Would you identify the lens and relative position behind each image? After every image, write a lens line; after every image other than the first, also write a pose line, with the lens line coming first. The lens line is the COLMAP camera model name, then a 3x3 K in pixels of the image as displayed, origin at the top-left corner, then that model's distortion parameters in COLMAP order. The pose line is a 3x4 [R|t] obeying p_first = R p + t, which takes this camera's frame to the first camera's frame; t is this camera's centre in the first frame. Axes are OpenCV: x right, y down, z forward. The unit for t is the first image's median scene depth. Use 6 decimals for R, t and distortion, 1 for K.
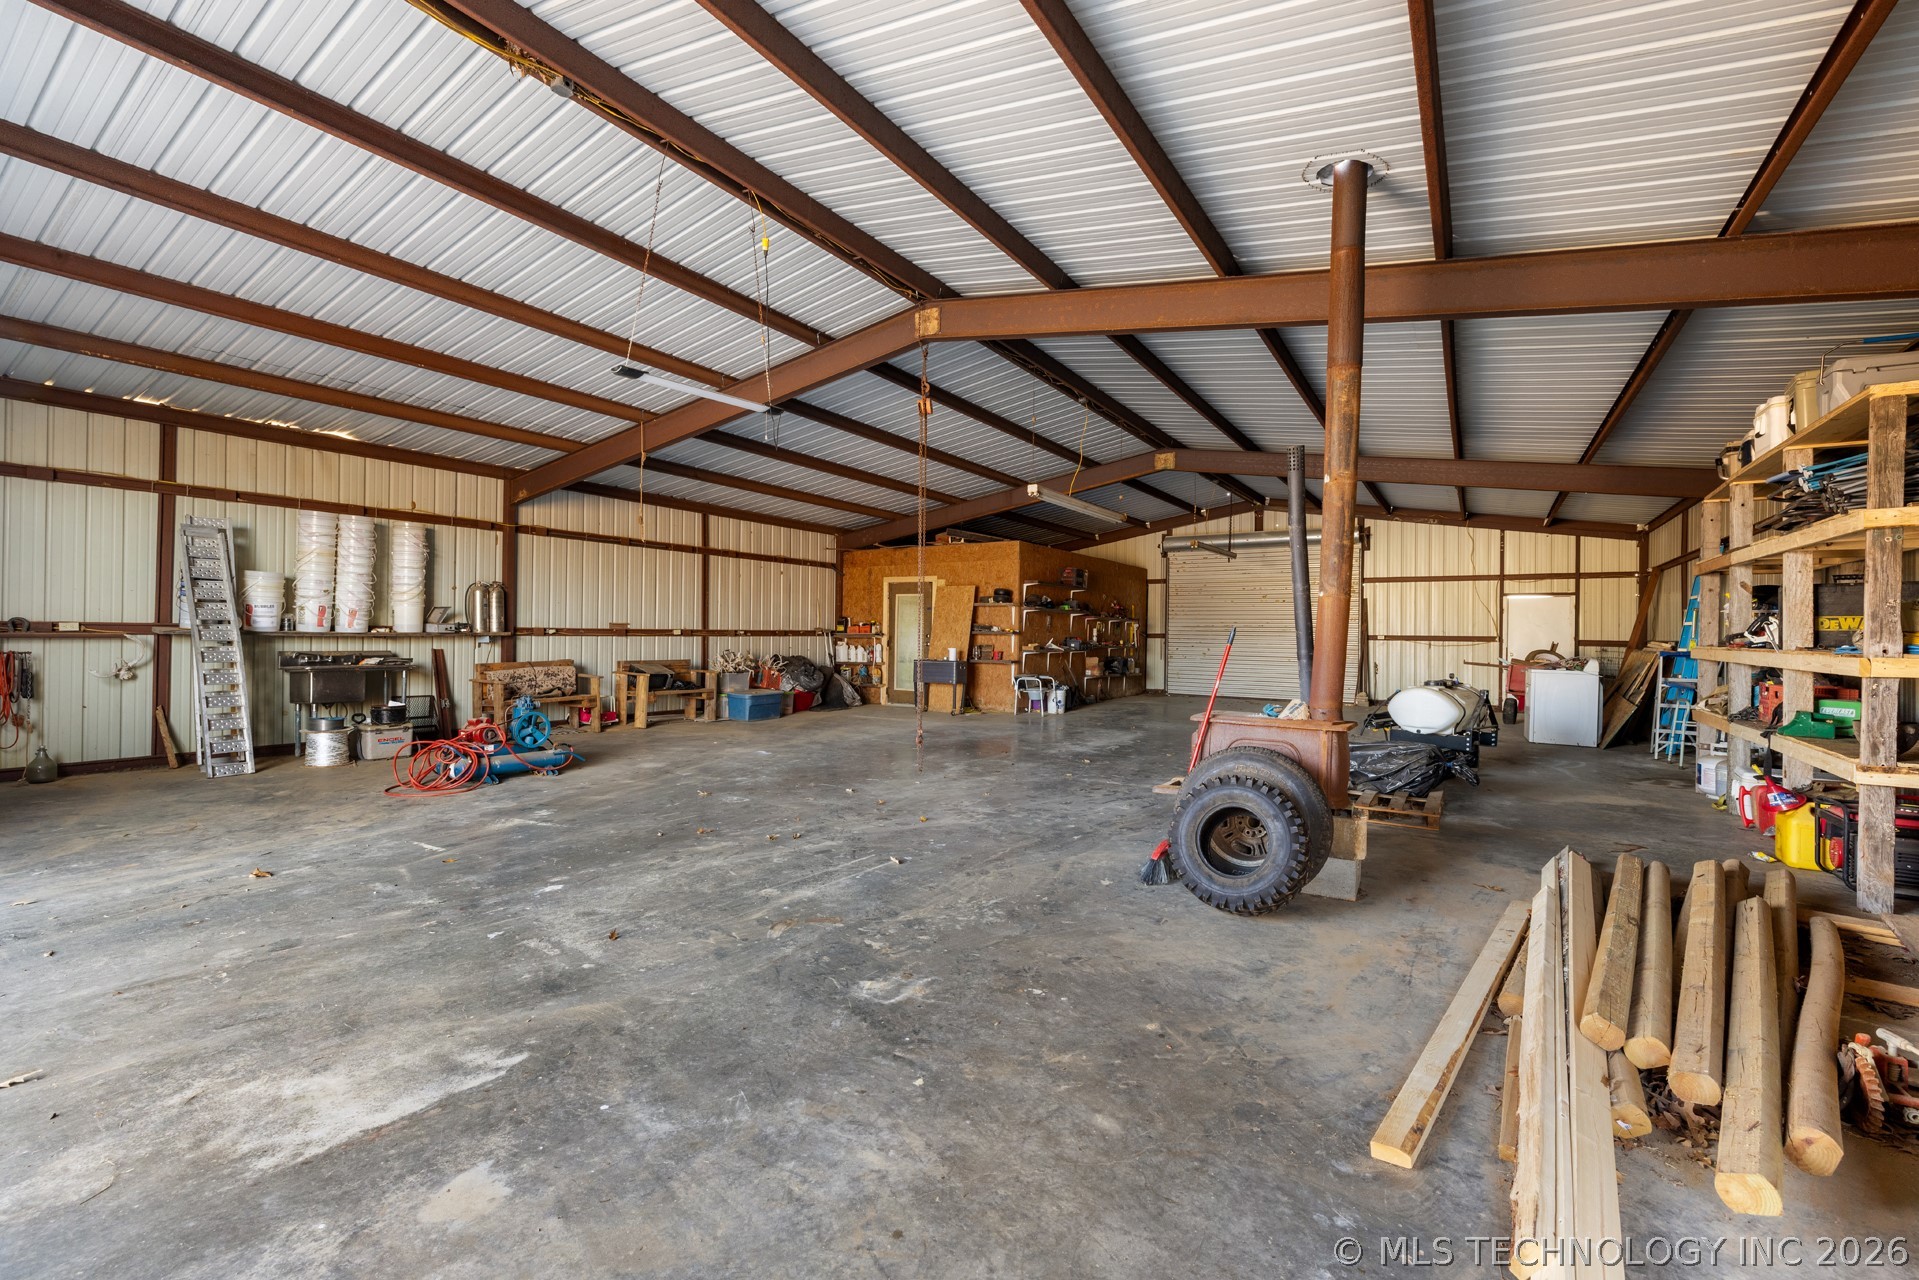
lens RADIAL K [[814.3, 0, 955.9], [0, 814.3, 635.9], [0, 0, 1]] dist [0.001121, -0.000145]
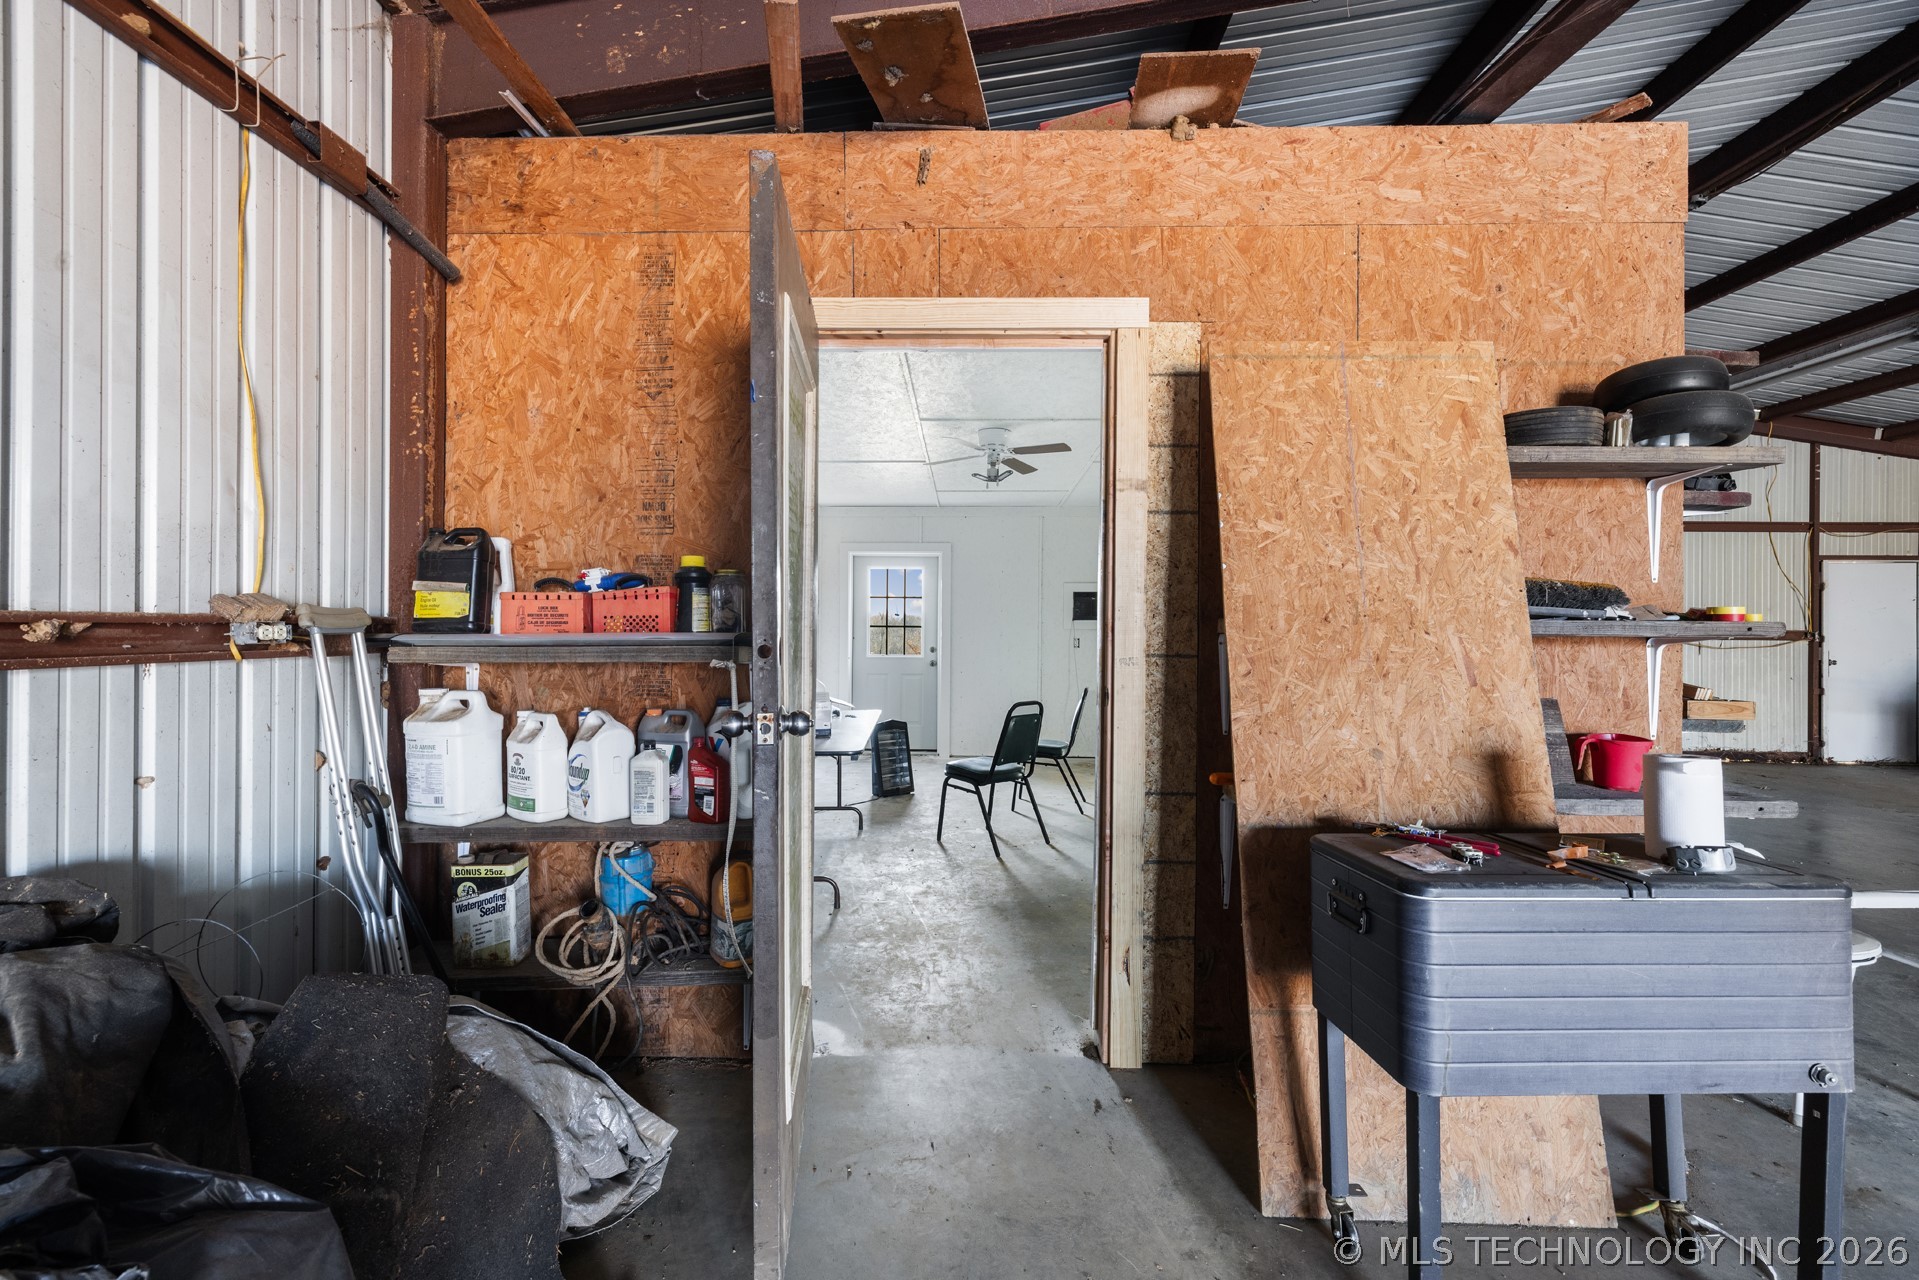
lens RADIAL K [[814.3, 0, 942.5], [0, 814.3, 634.2], [0, 0, 1]] dist [0.001121, -0.000145]
pose [[0.857425, -0.007461, 0.514555, -0.140457], [0.002062, 0.999937, 0.011062, -0.005228], [-0.514605, -0.008424, 0.857386, 0.825211]]
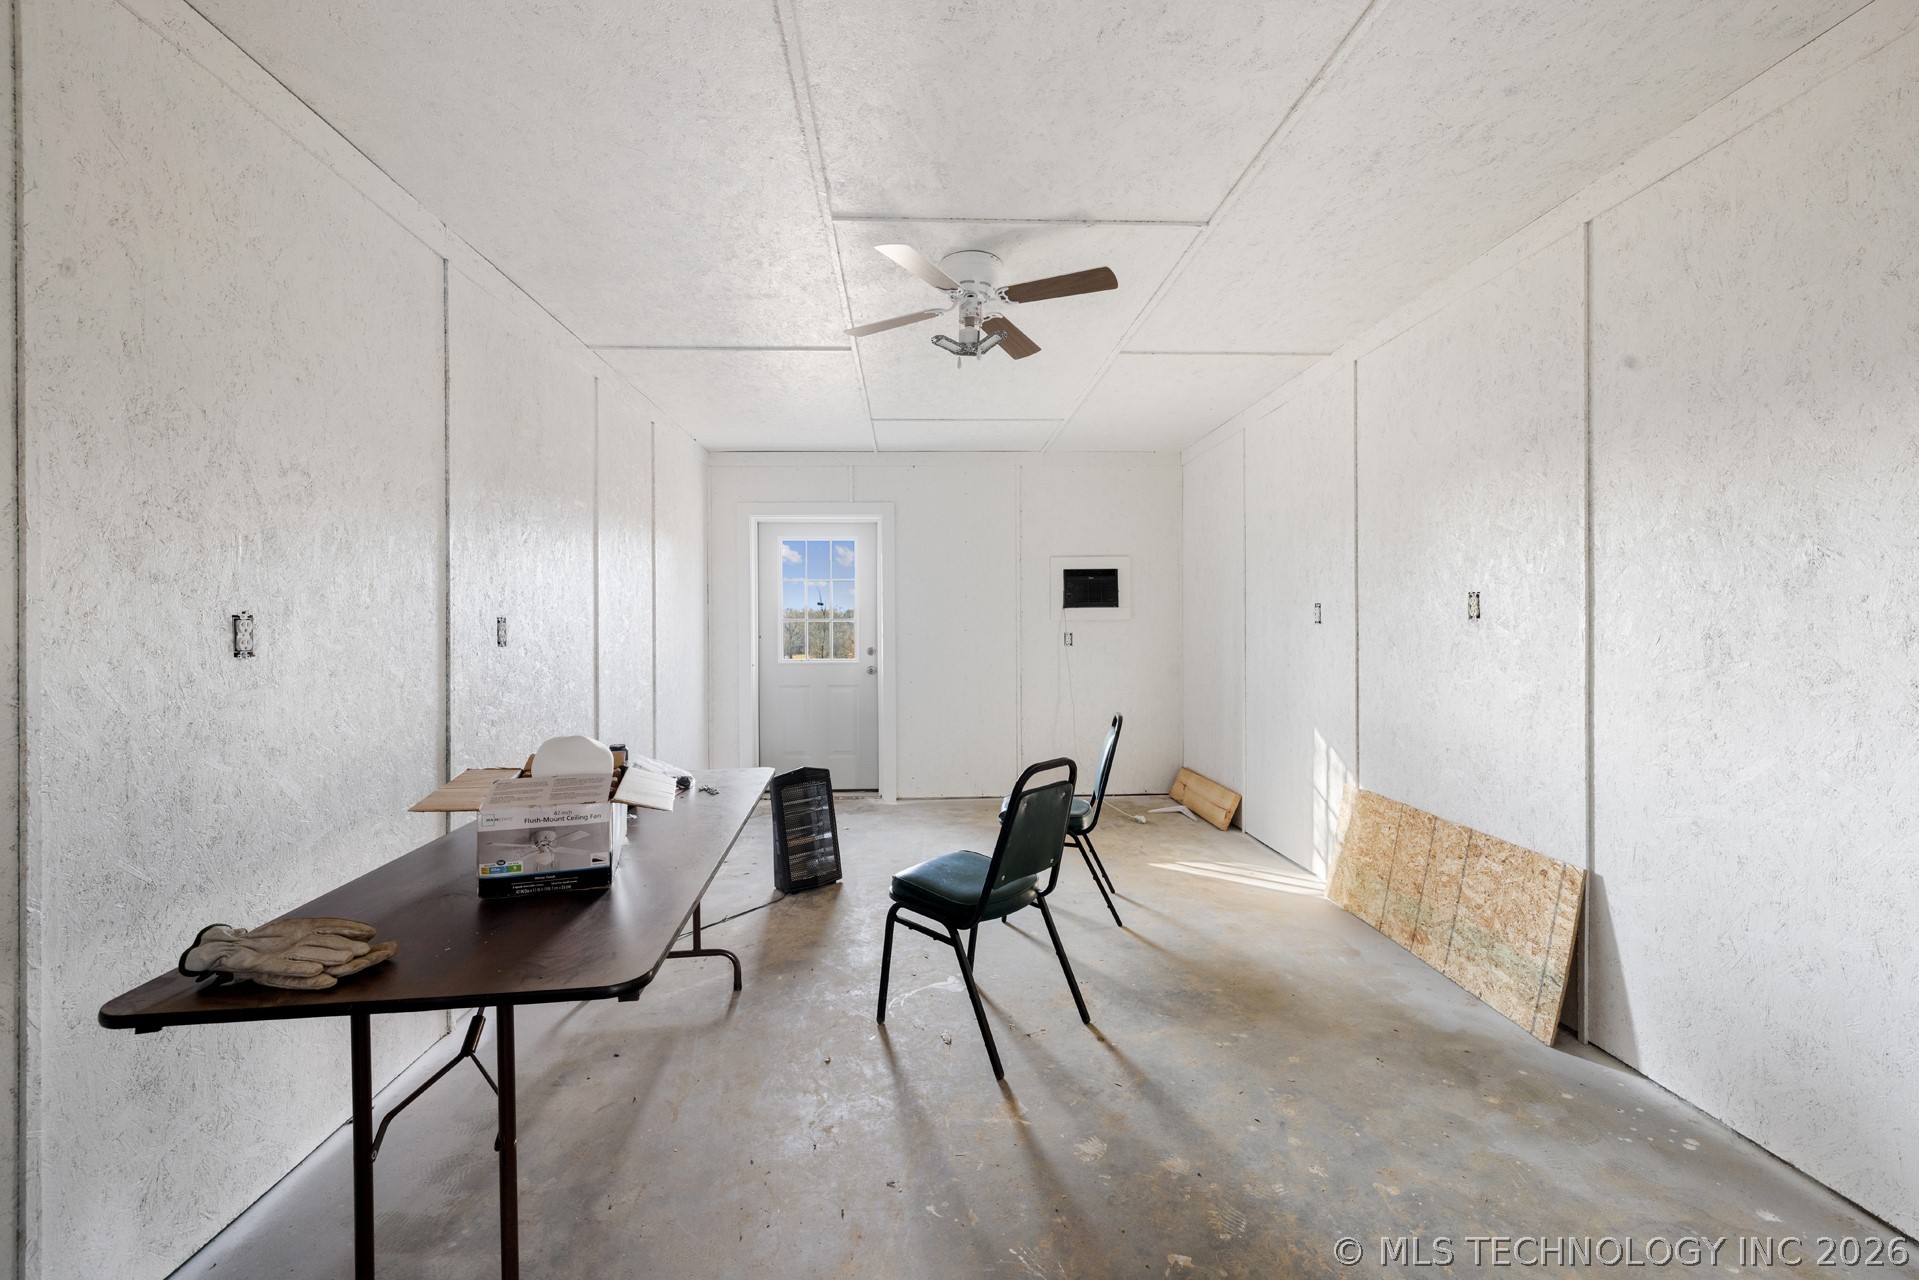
lens RADIAL K [[814.3, 0, 949.5], [0, 814.3, 633.6], [0, 0, 1]] dist [0.001121, -0.000145]
pose [[0.814490, -0.022222, 0.579751, -0.105653], [0.014966, 0.999738, 0.017295, -0.004636], [-0.579984, -0.005410, 0.814610, 0.882482]]
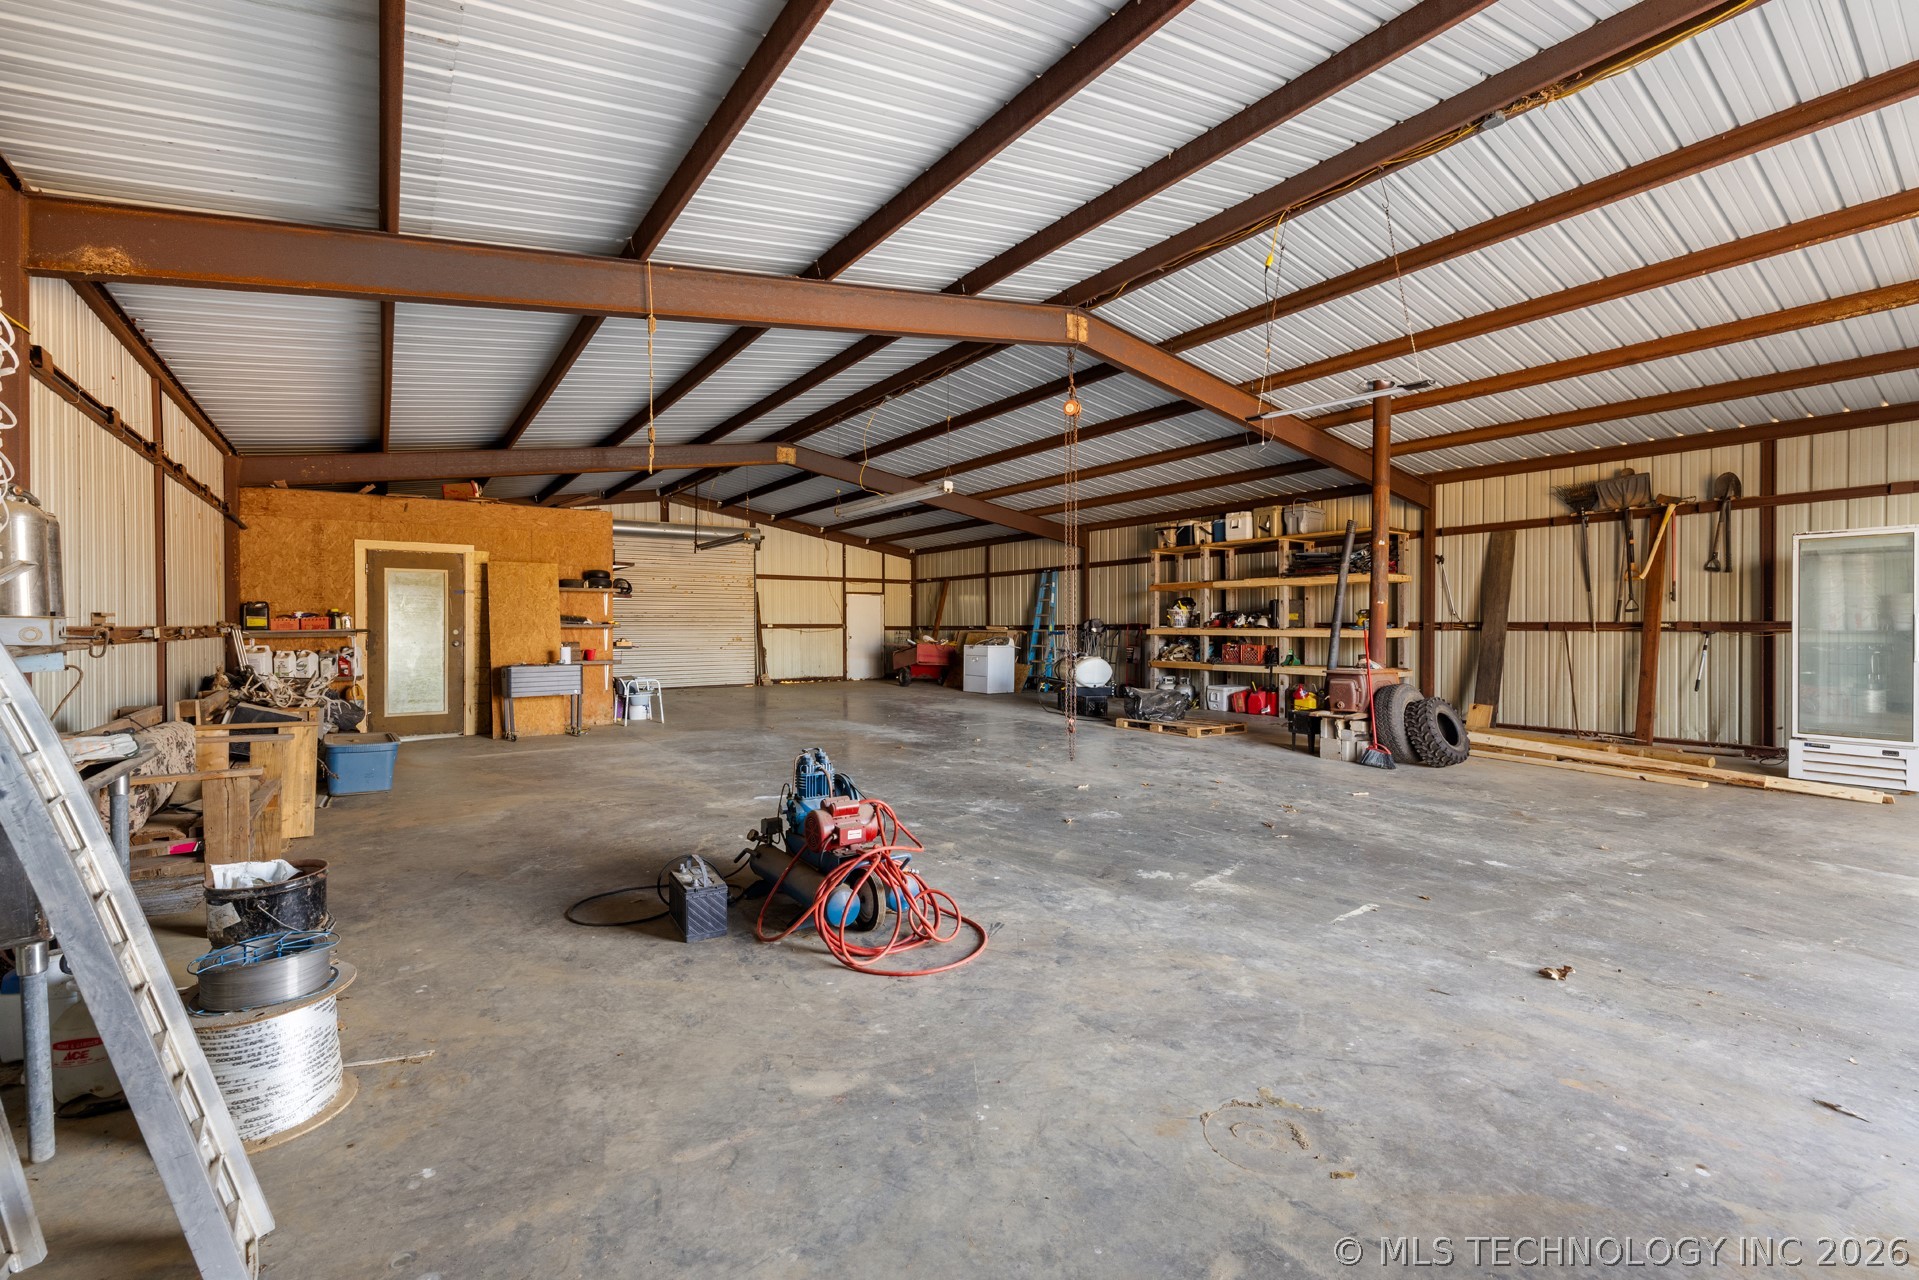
lens RADIAL K [[814.3, 0, 953.0], [0, 814.3, 631.0], [0, 0, 1]] dist [0.001121, -0.000145]
pose [[0.379478, -0.017990, 0.925026, -0.484058], [0.006092, 0.999838, 0.016946, -0.009932], [-0.925181, -0.000795, 0.379526, 0.336351]]
